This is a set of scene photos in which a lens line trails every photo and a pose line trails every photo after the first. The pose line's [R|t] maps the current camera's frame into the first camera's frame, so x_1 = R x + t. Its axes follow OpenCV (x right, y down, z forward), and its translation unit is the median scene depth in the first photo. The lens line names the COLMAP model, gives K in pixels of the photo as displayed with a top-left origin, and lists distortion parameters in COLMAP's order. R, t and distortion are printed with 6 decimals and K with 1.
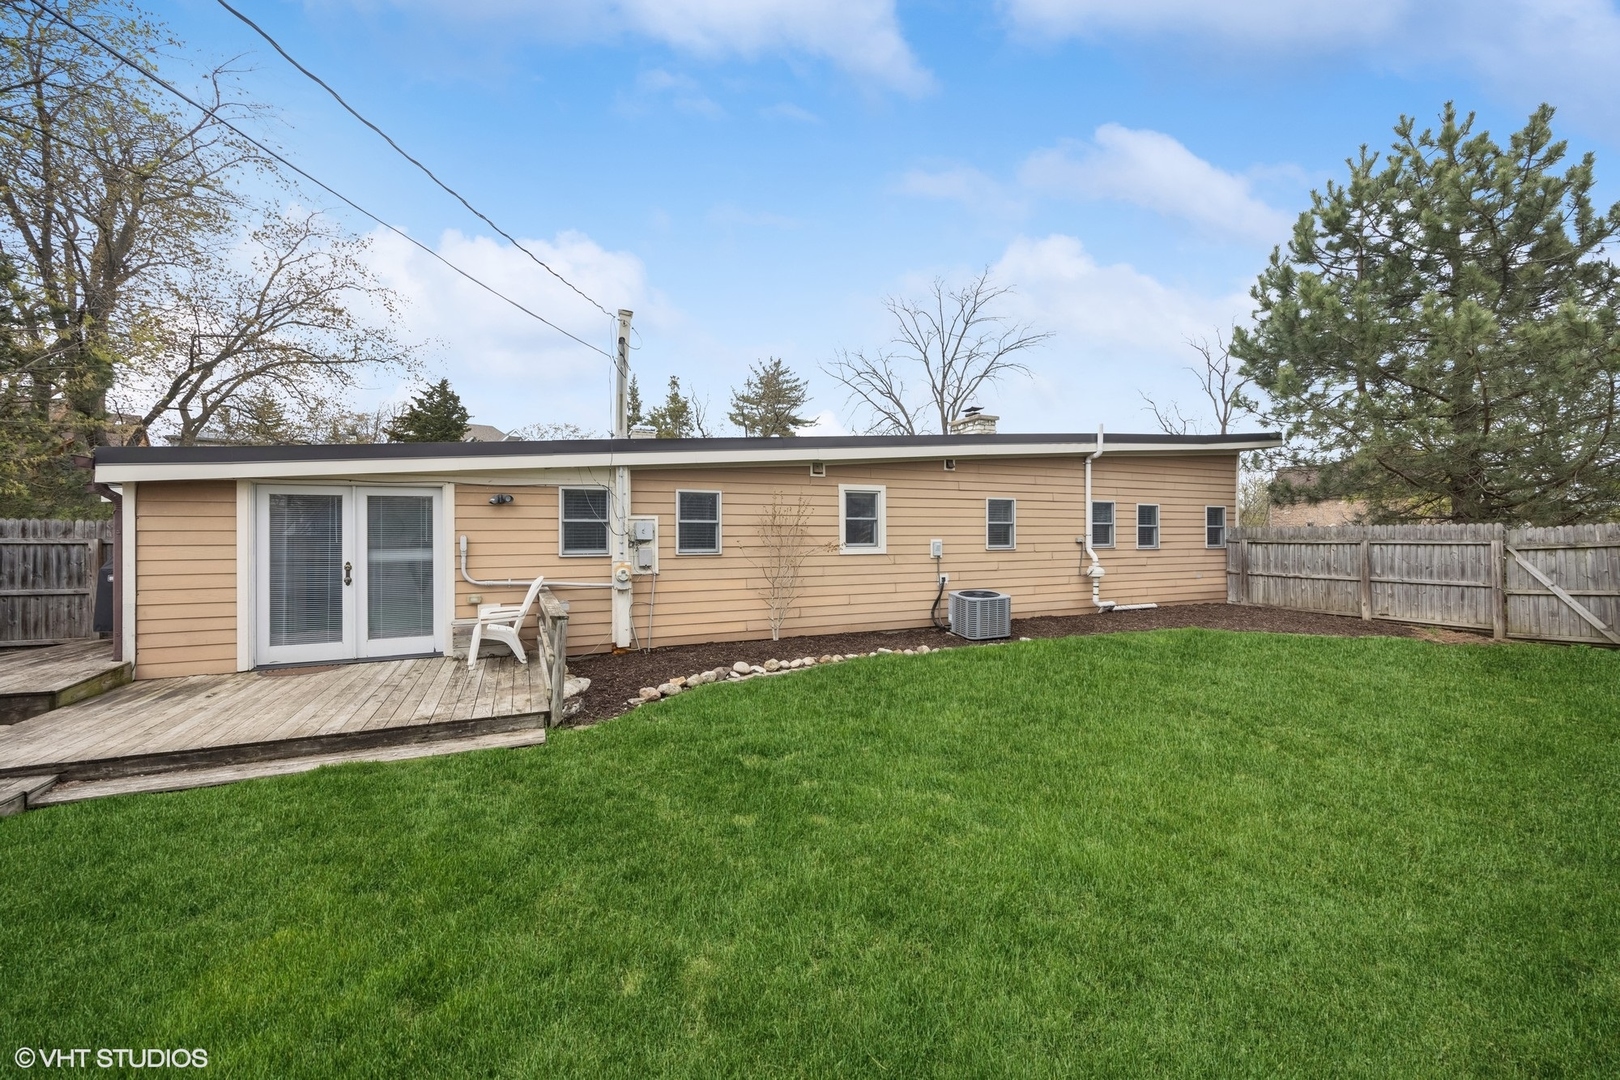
lens RADIAL K [[645.2, 0, 808.5], [0, 645.2, 530.5], [0, 0, 1]] dist [0.002778, -0.000225]
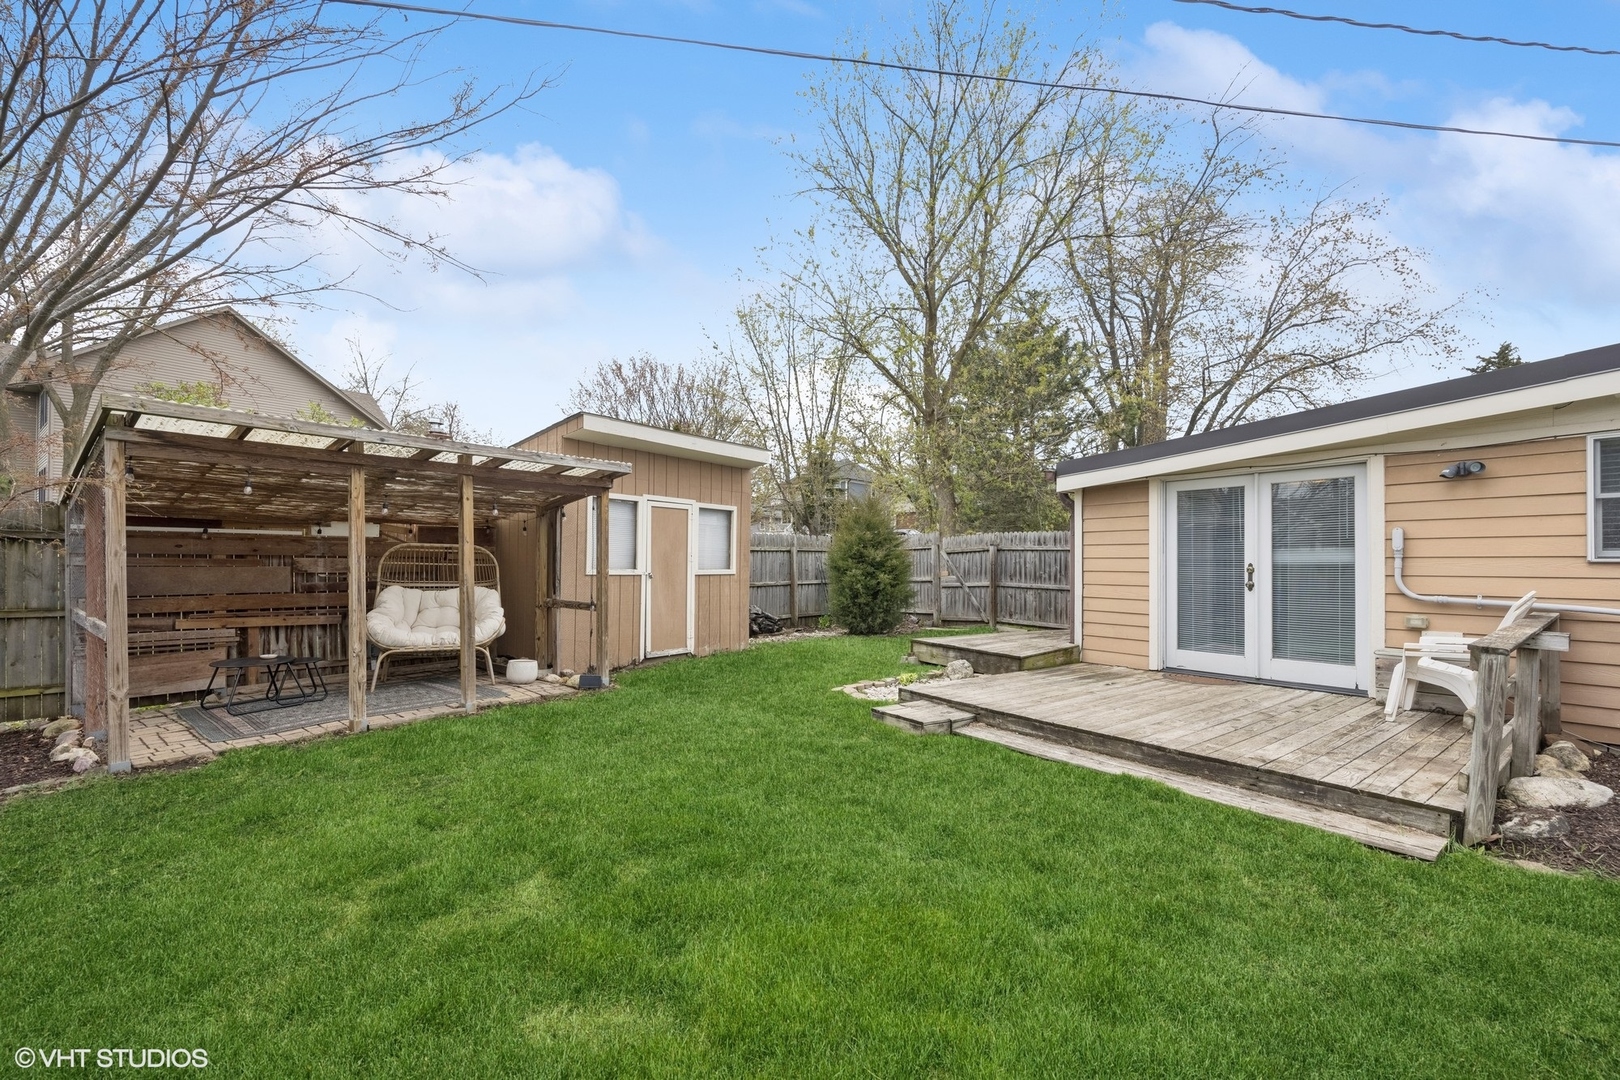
lens RADIAL K [[692.8, 0, 807.2], [0, 692.8, 553.2], [0, 0, 1]] dist [-0.000595, -0.000202]
pose [[0.239510, -0.001300, -0.970893, 0.037640], [-0.007254, 0.999969, -0.003128, 0.045701], [0.970867, 0.007792, 0.239493, 0.229262]]
